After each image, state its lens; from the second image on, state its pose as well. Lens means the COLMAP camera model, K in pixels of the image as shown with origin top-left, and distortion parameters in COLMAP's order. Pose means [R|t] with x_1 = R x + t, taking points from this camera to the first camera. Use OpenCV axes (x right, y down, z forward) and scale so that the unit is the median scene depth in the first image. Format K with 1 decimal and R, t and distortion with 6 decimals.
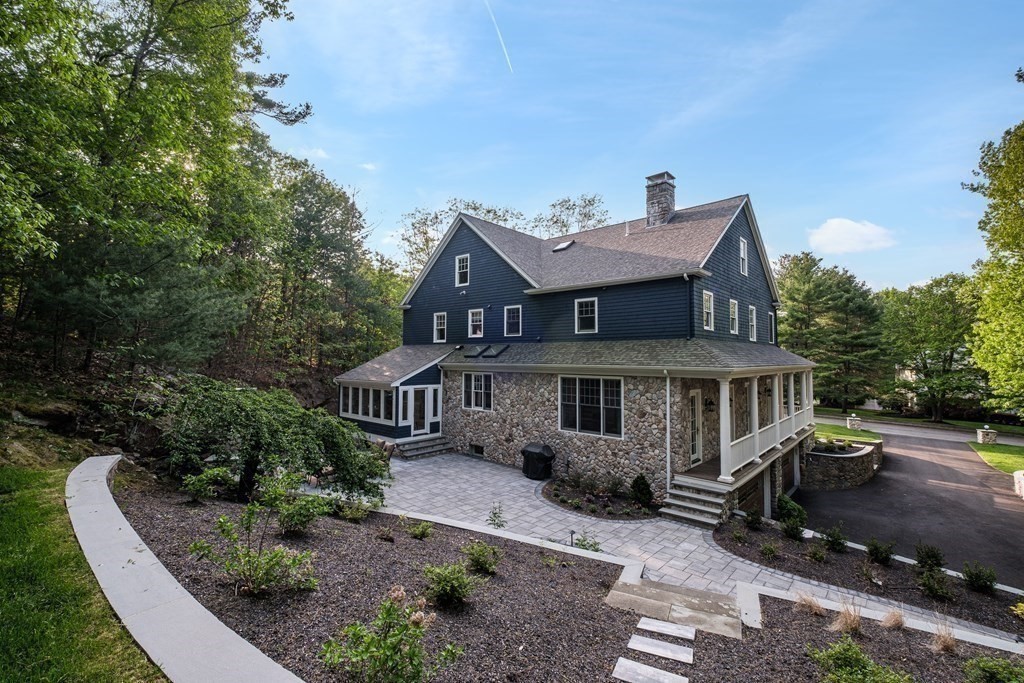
lens RADIAL K [[451.2, 0, 512.9], [0, 451.2, 344.3], [0, 0, 1]] dist [-0.000460, -0.000962]
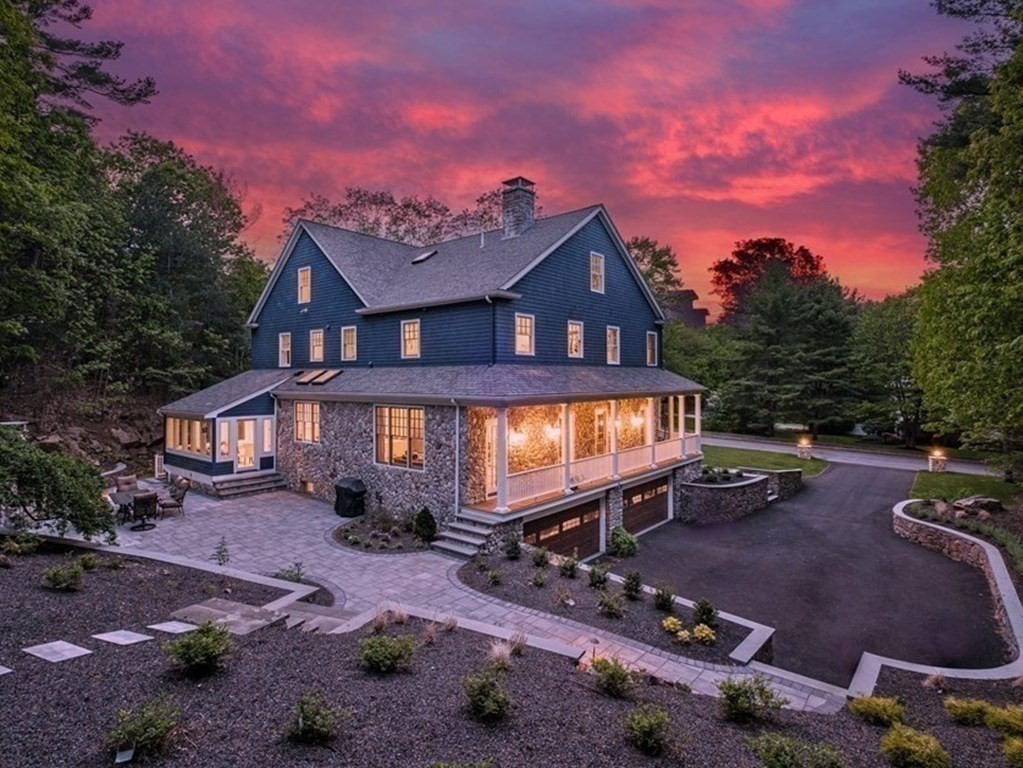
lens RADIAL K [[545.6, 0, 511.4], [0, 545.6, 380.5], [0, 0, 1]] dist [0.002261, -0.003445]
pose [[0.998534, -0.007892, 0.053543, 0.300368], [0.006084, 0.999409, 0.033845, -0.014818], [-0.053779, -0.033469, 0.997992, -0.117217]]
